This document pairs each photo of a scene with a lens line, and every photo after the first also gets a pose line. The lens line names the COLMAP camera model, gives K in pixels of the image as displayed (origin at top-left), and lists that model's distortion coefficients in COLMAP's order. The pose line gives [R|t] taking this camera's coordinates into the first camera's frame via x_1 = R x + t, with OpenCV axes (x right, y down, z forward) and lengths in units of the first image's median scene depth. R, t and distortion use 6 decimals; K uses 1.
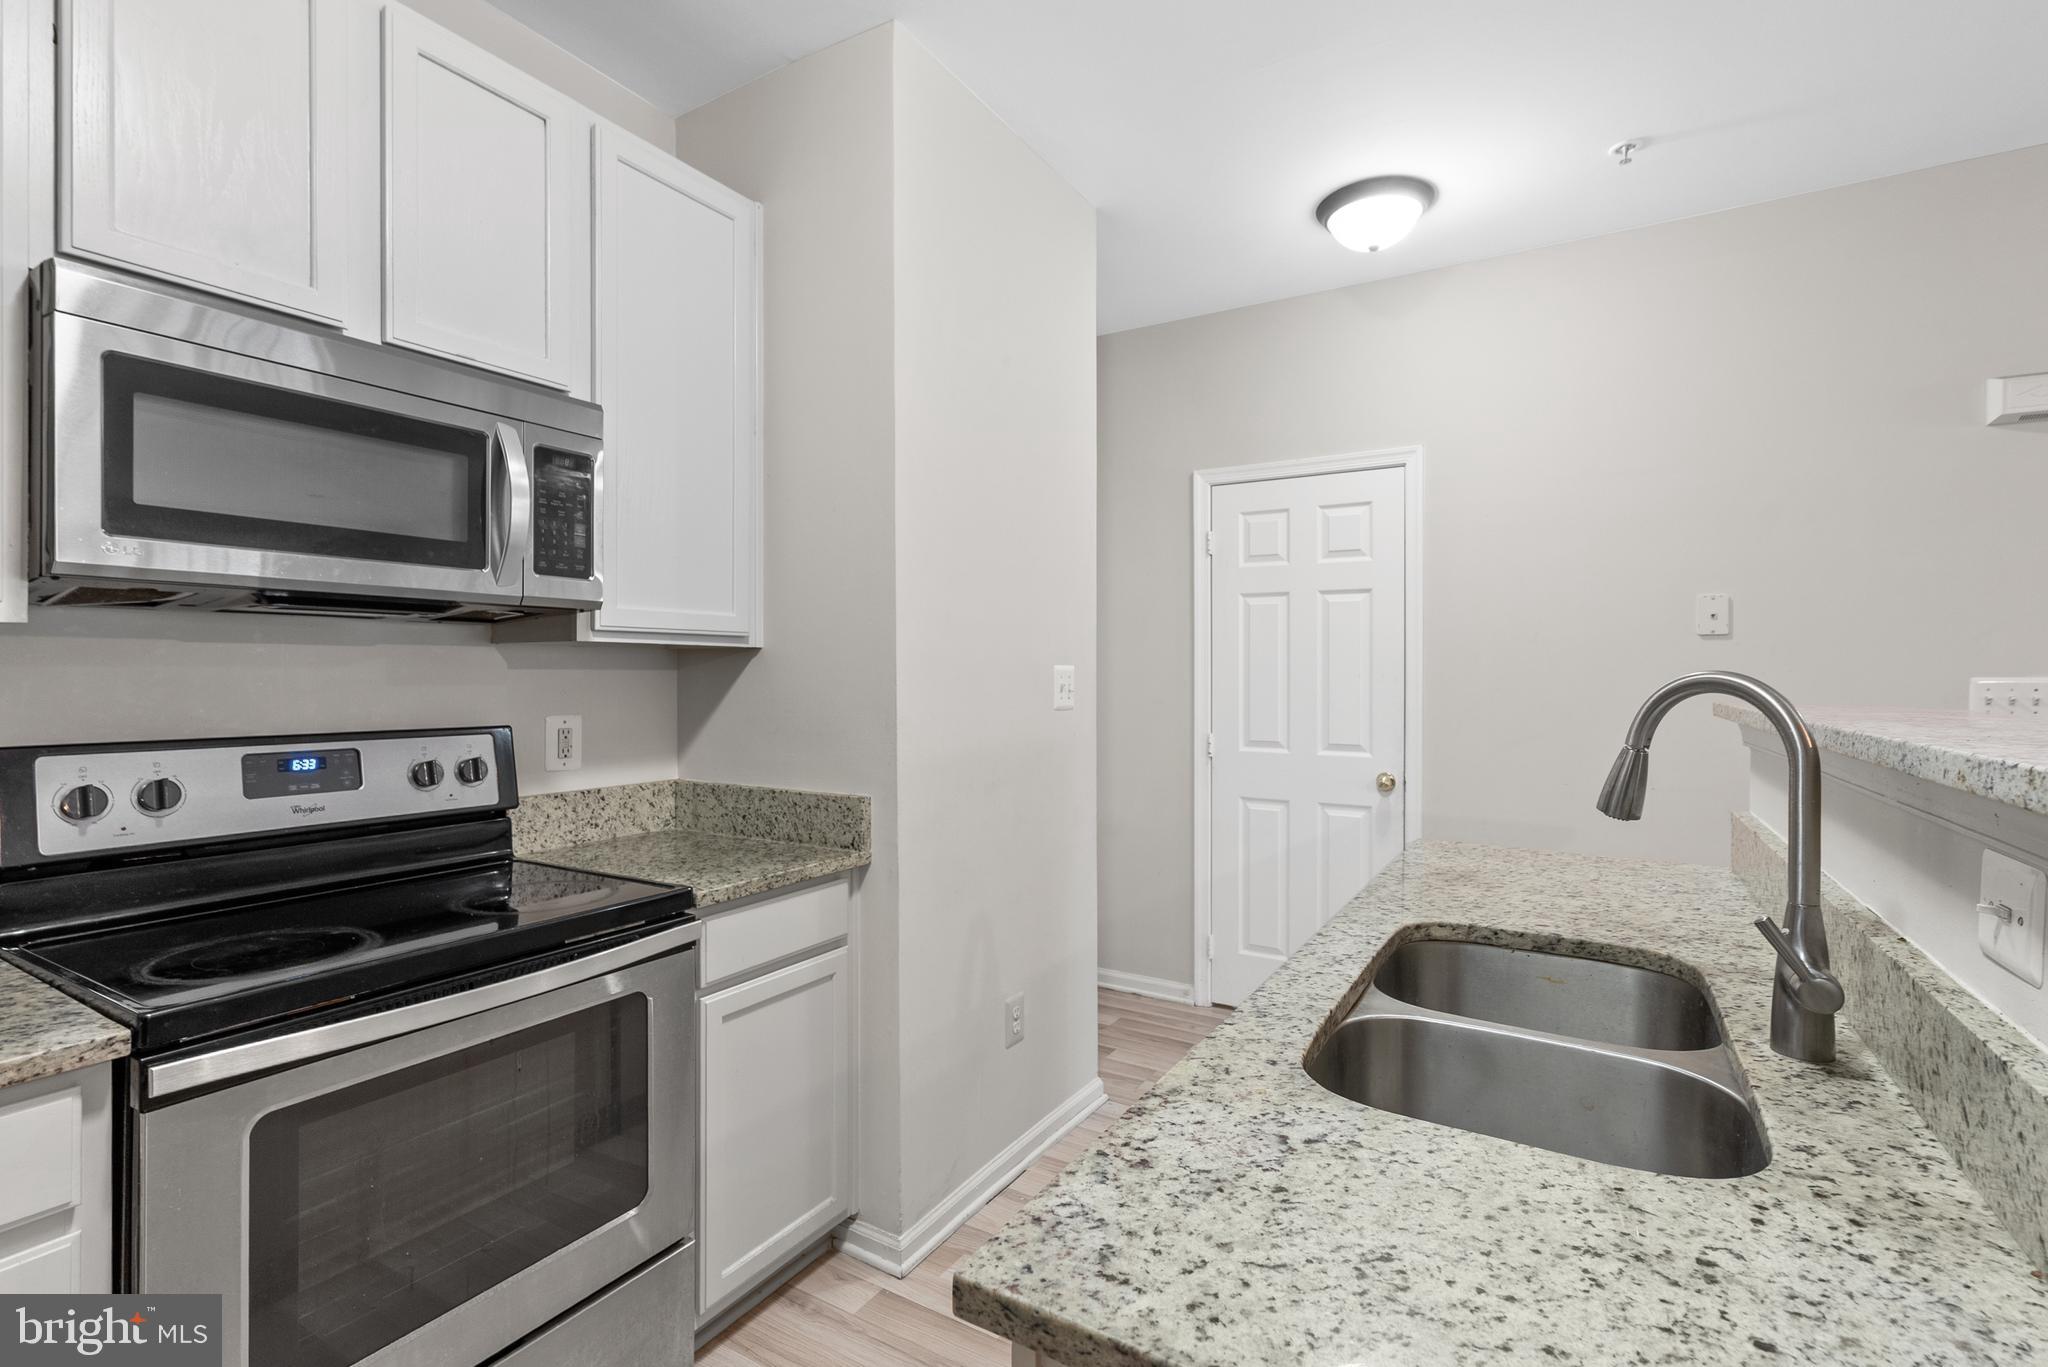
lens RADIAL K [[941.8, 0, 1026.5], [0, 941.8, 674.8], [0, 0, 1]] dist [0.001768, -0.000518]
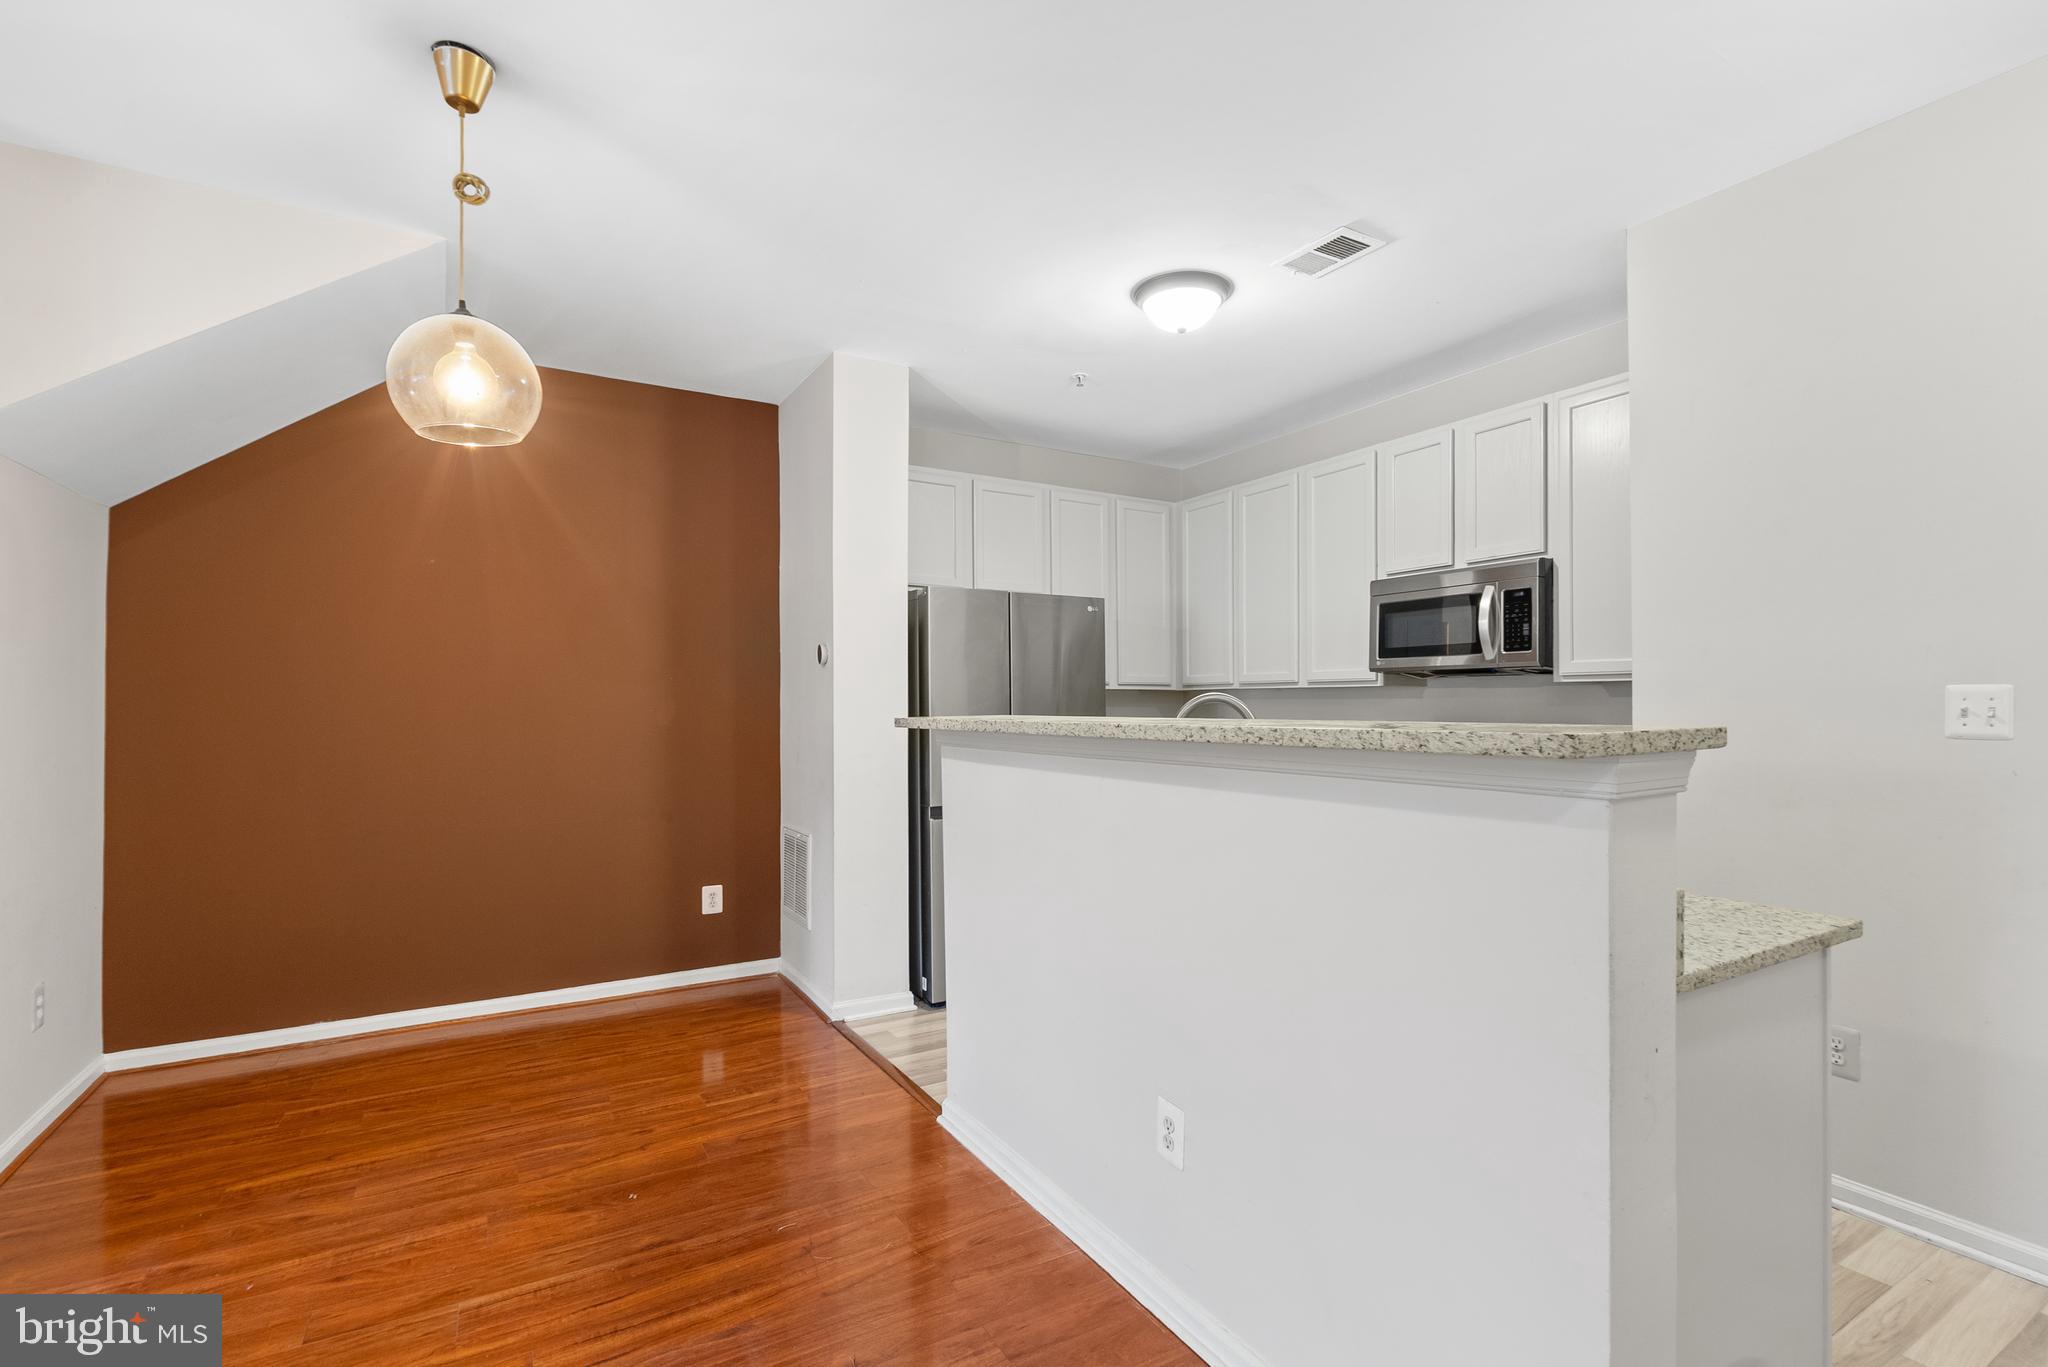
lens RADIAL K [[945.9, 0, 1021.7], [0, 945.9, 703.8], [0, 0, 1]] dist [0.004550, 0.000810]
pose [[-0.478808, -0.004898, -0.877906, 1.786186], [-0.002211, 0.999988, -0.004374, 0.018681], [0.877917, -0.000154, -0.478813, 1.042367]]
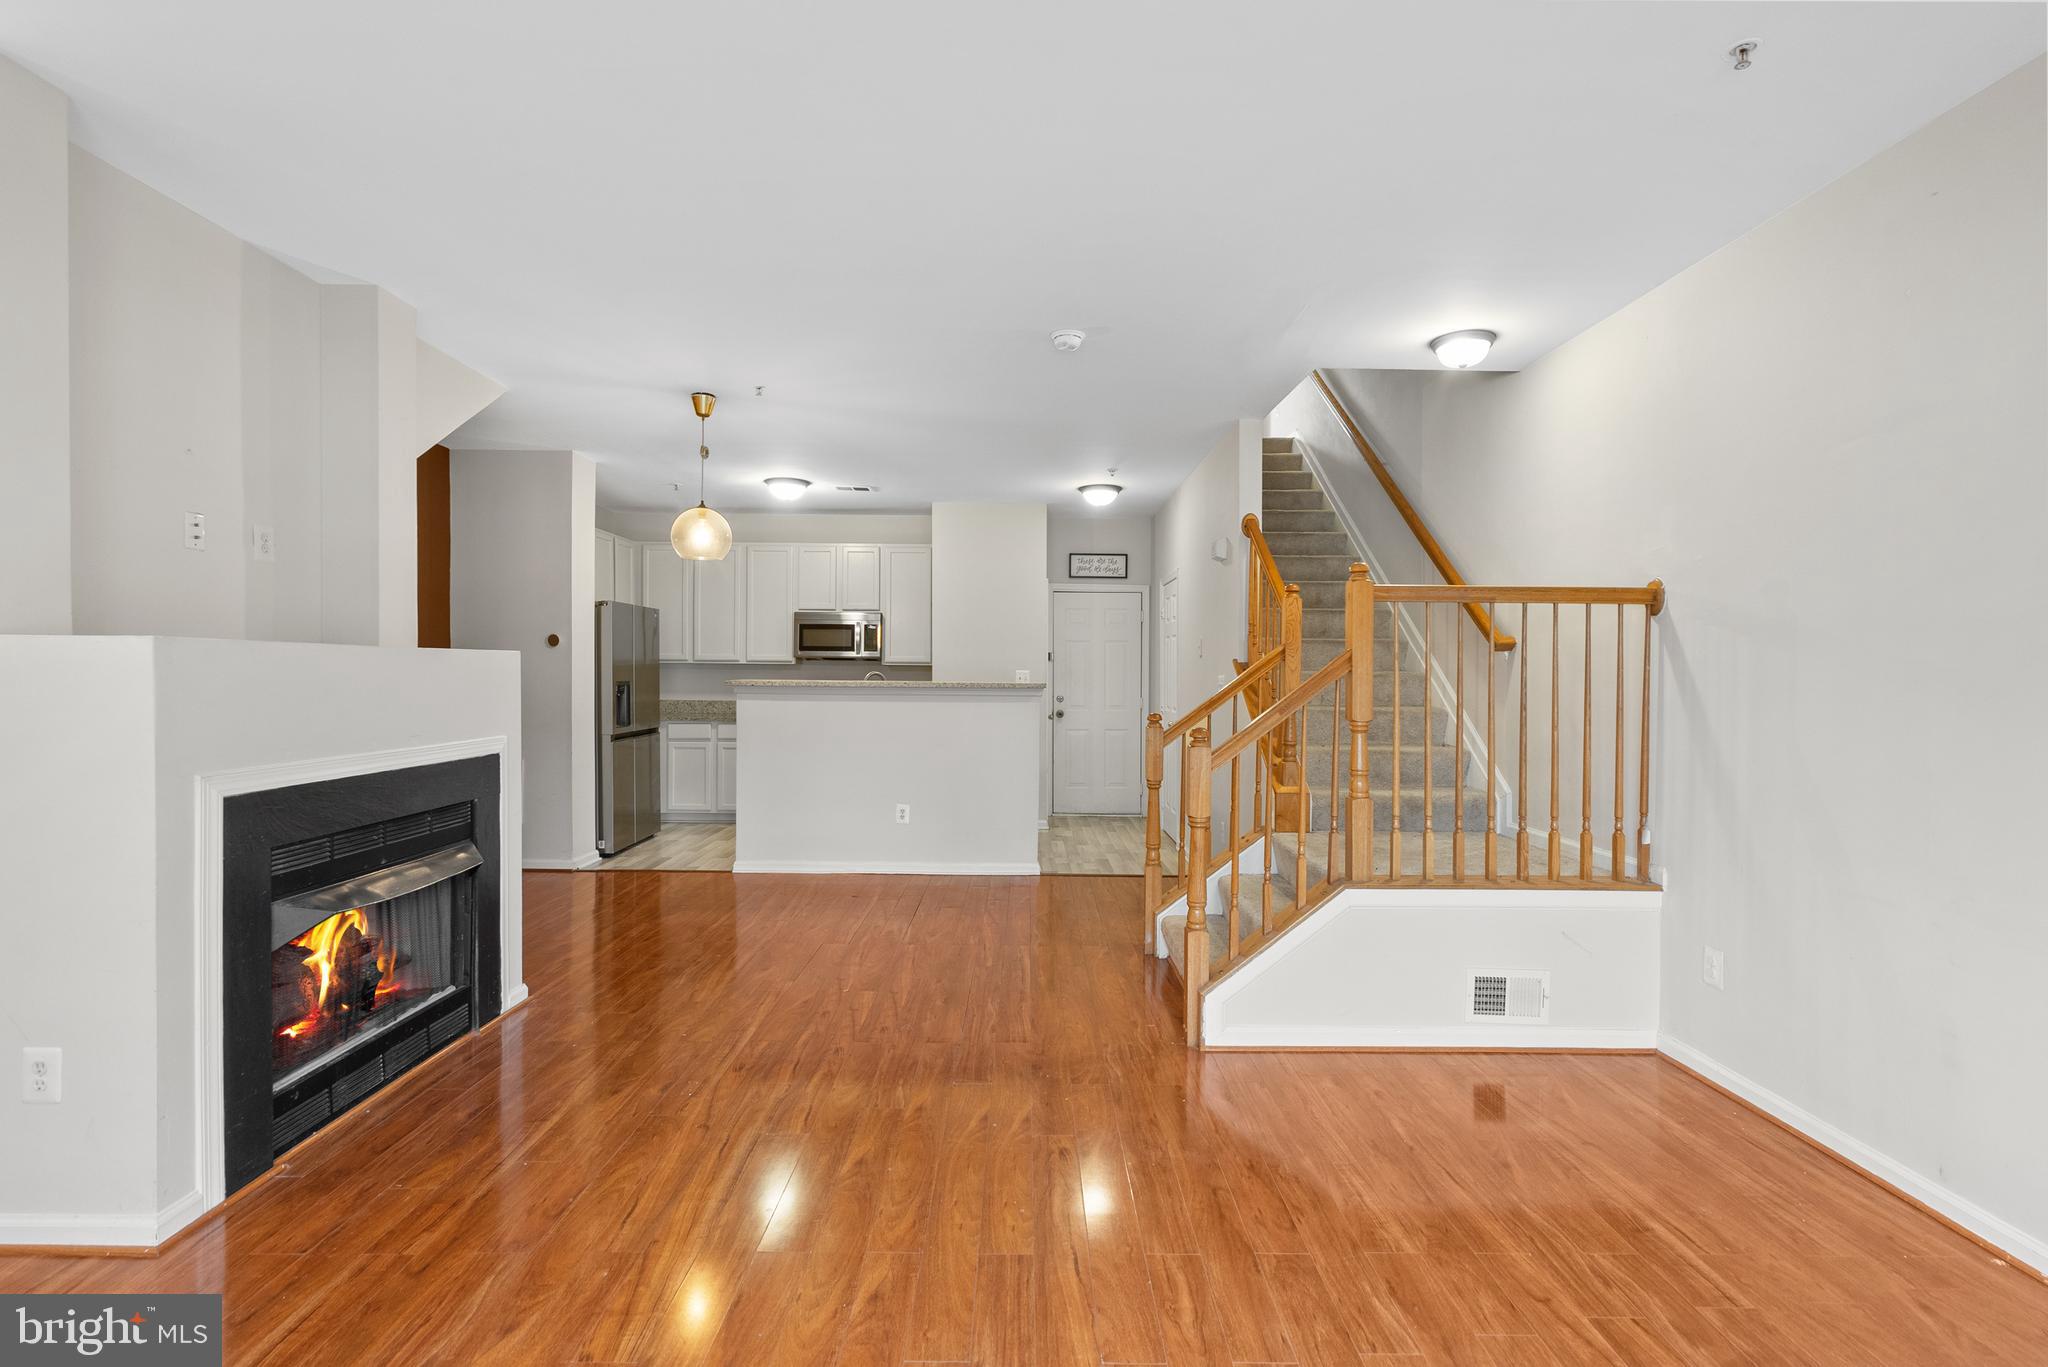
lens RADIAL K [[938.2, 0, 1024.0], [0, 938.2, 683.5], [0, 0, 1]] dist [0.000594, 0.000762]
pose [[0.523361, 0.012105, -0.852025, 3.927355], [-0.007504, 0.999926, 0.009597, 0.005953], [0.852078, 0.001371, 0.523413, -0.806319]]
